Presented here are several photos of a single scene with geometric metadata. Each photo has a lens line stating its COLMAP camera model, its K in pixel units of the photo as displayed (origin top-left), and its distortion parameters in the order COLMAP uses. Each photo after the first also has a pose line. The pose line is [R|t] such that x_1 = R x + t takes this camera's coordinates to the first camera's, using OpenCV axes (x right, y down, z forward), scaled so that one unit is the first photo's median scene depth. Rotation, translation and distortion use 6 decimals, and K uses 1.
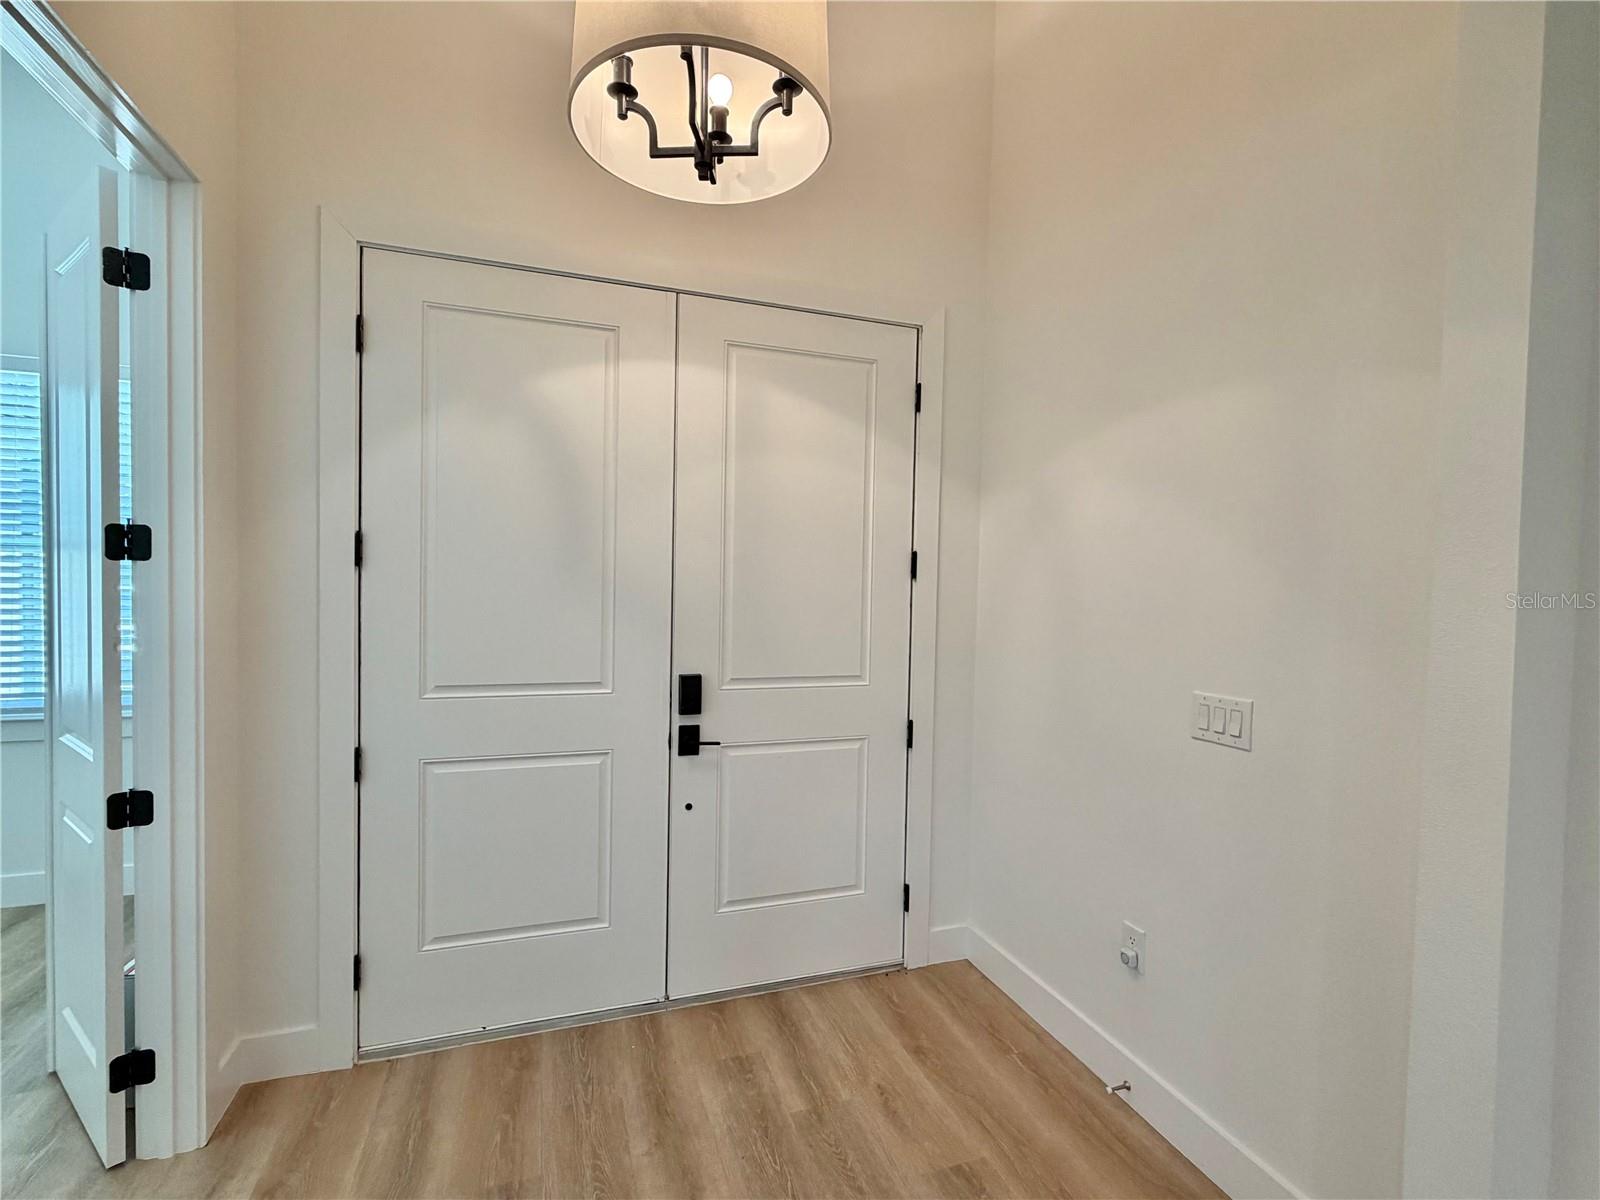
lens RADIAL K [[733.9, 0, 796.5], [0, 733.9, 598.5], [0, 0, 1]] dist [-0.002136, 0.000499]
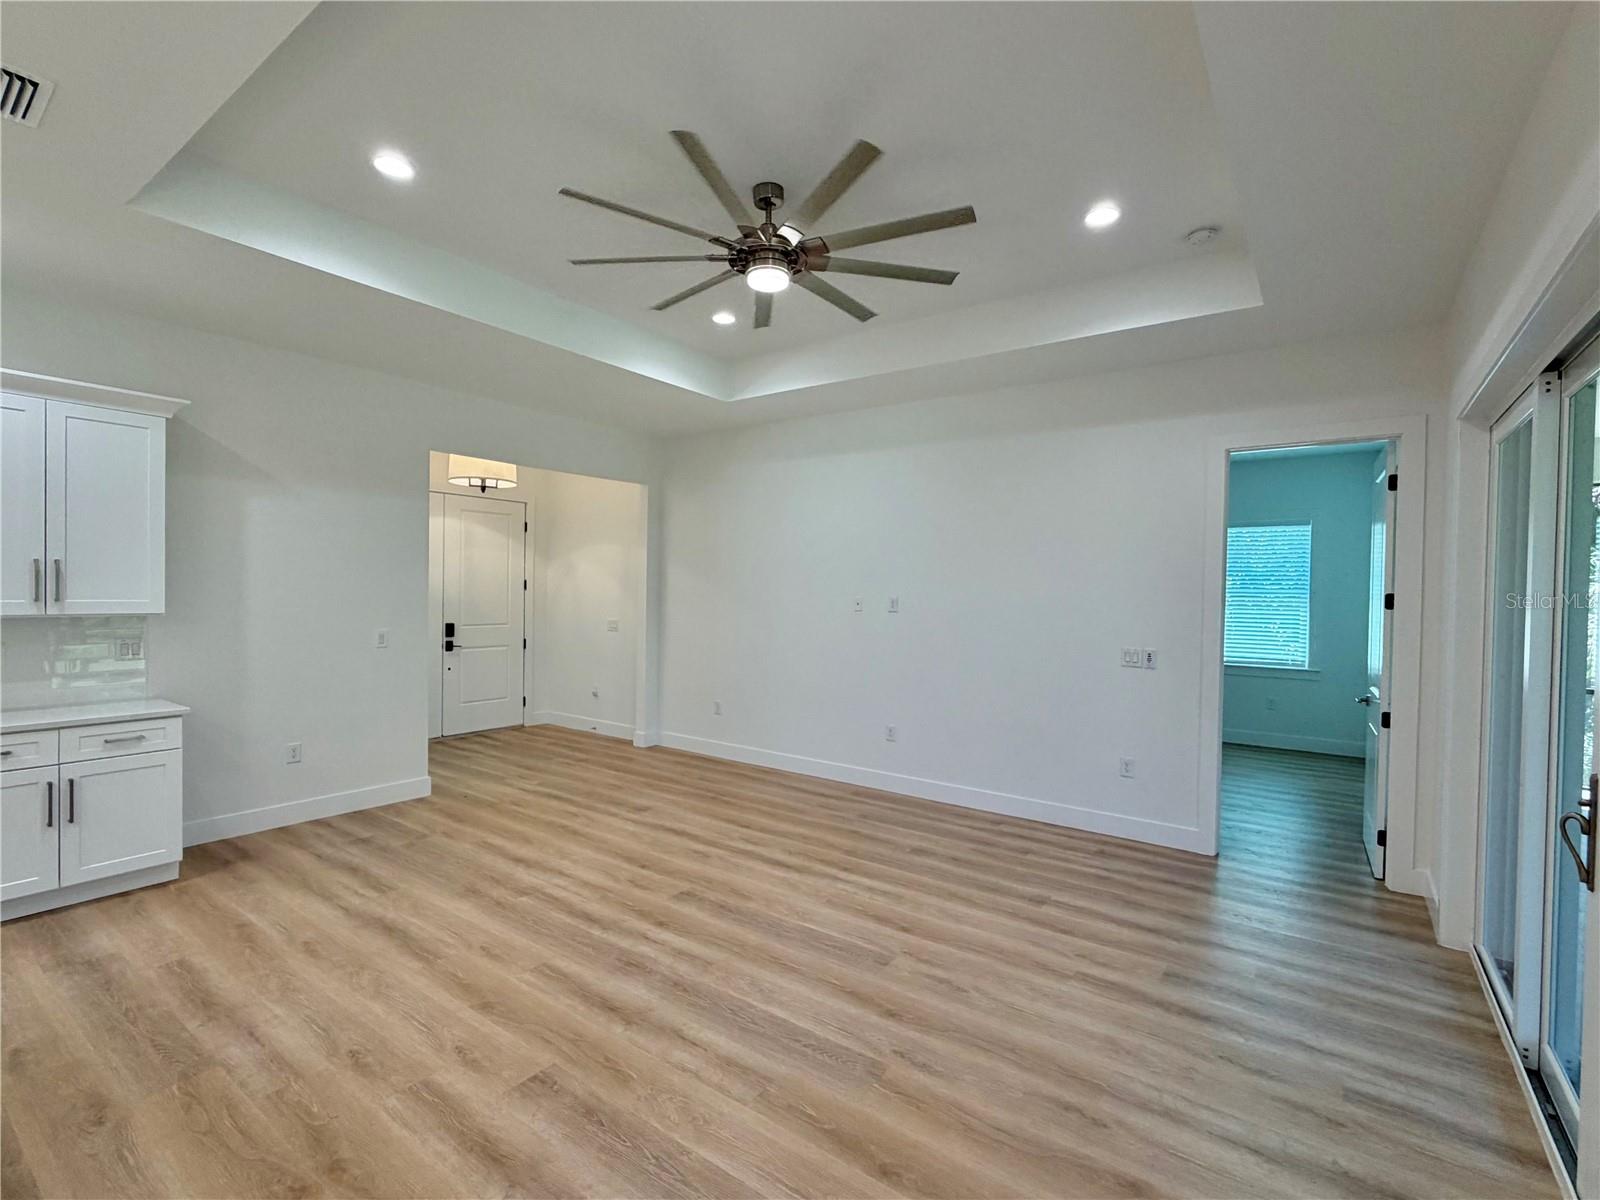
lens RADIAL K [[733.9, 0, 802.4], [0, 733.9, 597.7], [0, 0, 1]] dist [-0.002136, 0.000499]
pose [[0.831139, -0.017389, 0.555792, -0.599053], [0.019689, 0.999804, 0.001837, 0.022557], [-0.555716, 0.009416, 0.831319, -2.226828]]
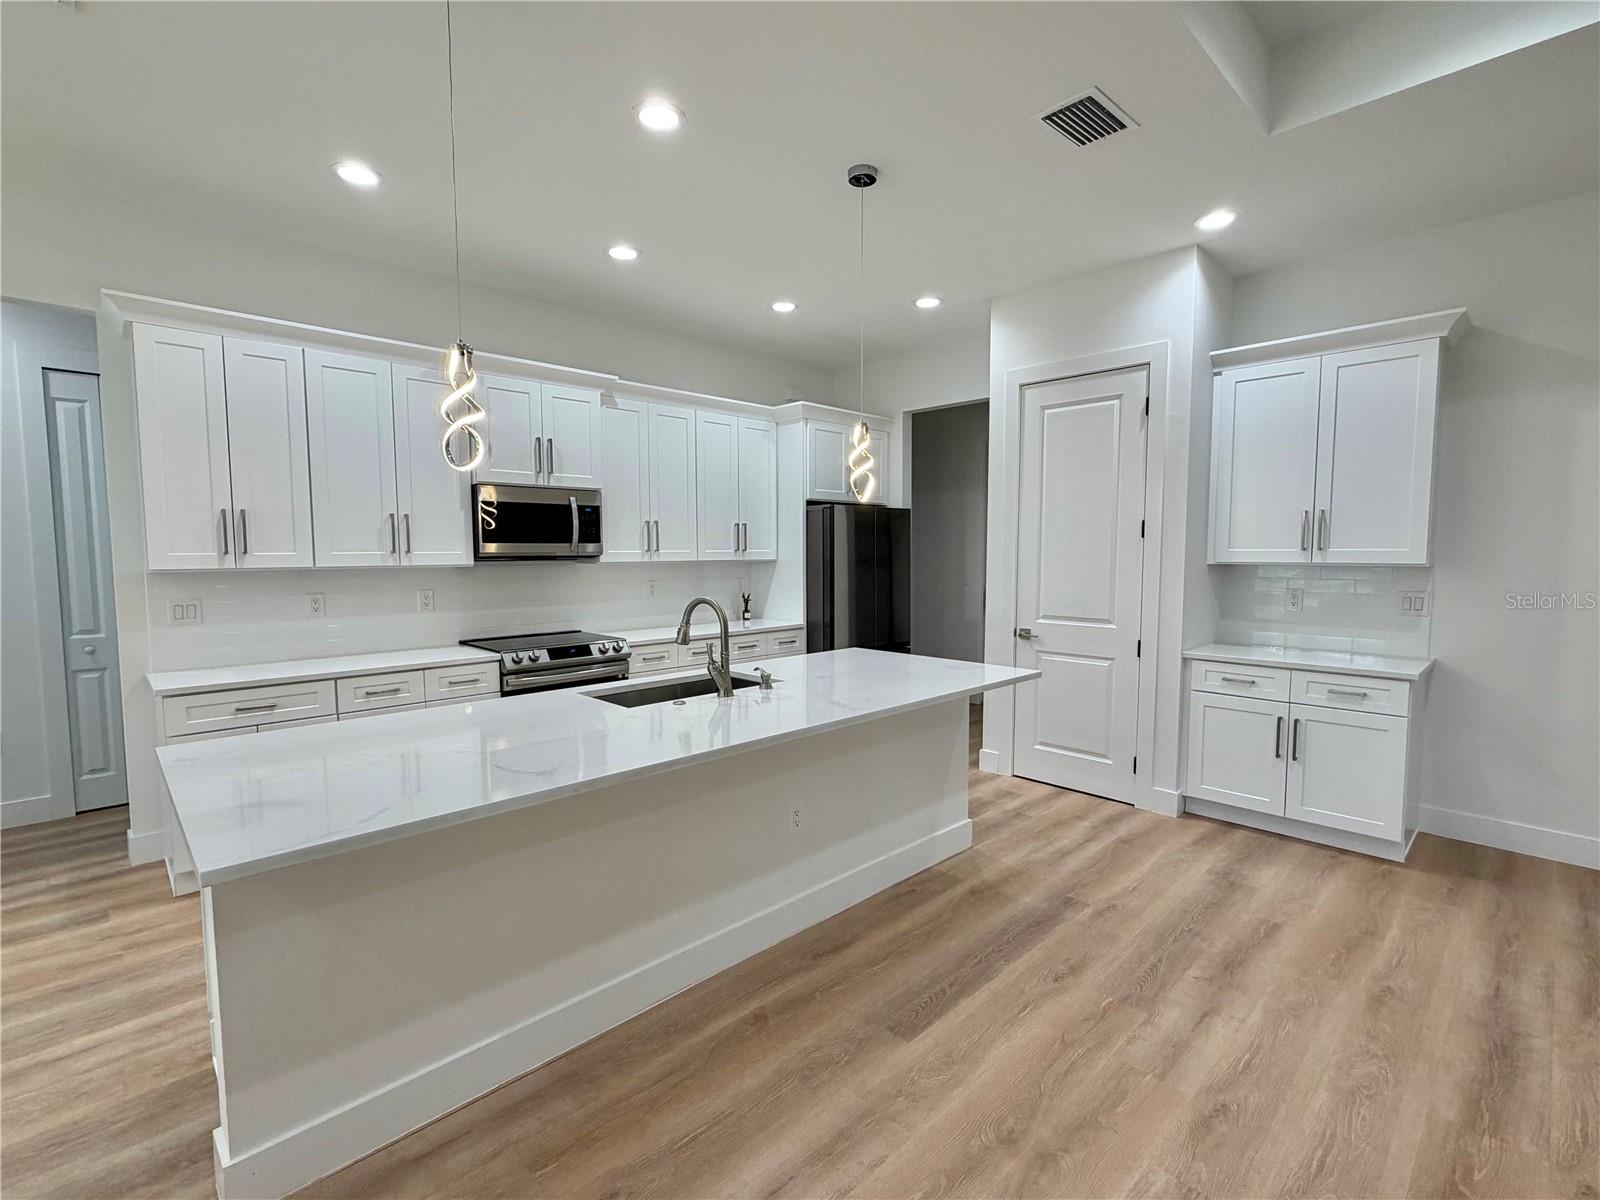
lens RADIAL K [[733.9, 0, 802.2], [0, 733.9, 601.6], [0, 0, 1]] dist [-0.002136, 0.000499]
pose [[0.397439, 0.037437, -0.916865, 5.881768], [-0.012293, 0.999295, 0.035474, 0.574412], [0.917546, -0.002828, 0.397619, 3.091125]]
